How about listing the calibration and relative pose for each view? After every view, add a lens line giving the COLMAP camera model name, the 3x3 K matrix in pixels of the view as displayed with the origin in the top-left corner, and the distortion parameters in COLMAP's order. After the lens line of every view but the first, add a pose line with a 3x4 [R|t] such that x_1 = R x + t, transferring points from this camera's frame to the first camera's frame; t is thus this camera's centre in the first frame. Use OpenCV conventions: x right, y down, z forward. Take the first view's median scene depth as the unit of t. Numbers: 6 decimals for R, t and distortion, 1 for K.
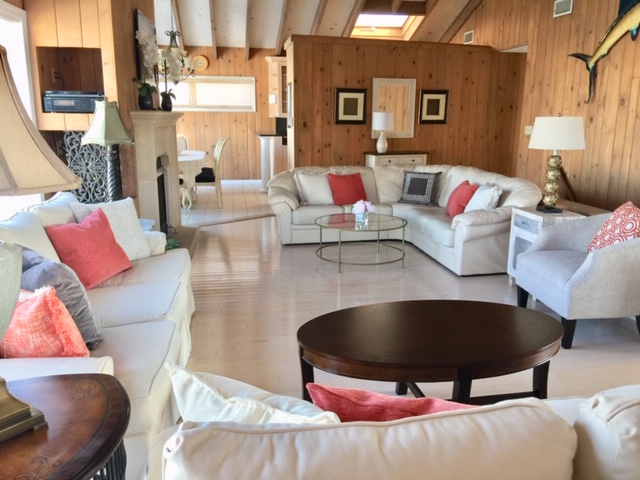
lens RADIAL K [[541.1, 0, 319.4], [0, 541.1, 239.6], [0, 0, 1]] dist [0.062667, -0.082260]
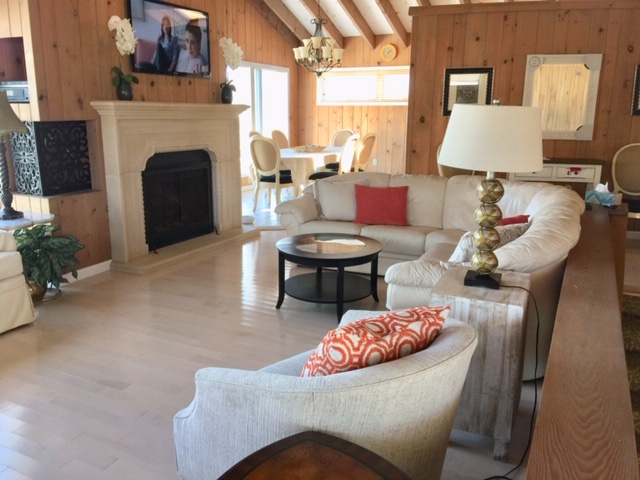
lens RADIAL K [[541.1, 0, 318.3], [0, 541.1, 239.6], [0, 0, 1]] dist [0.062667, -0.082260]
pose [[0.815863, 0.133154, -0.562706, 0.385816], [-0.130658, 0.990409, 0.044922, -0.063958], [0.563291, 0.036871, 0.825436, 0.312393]]
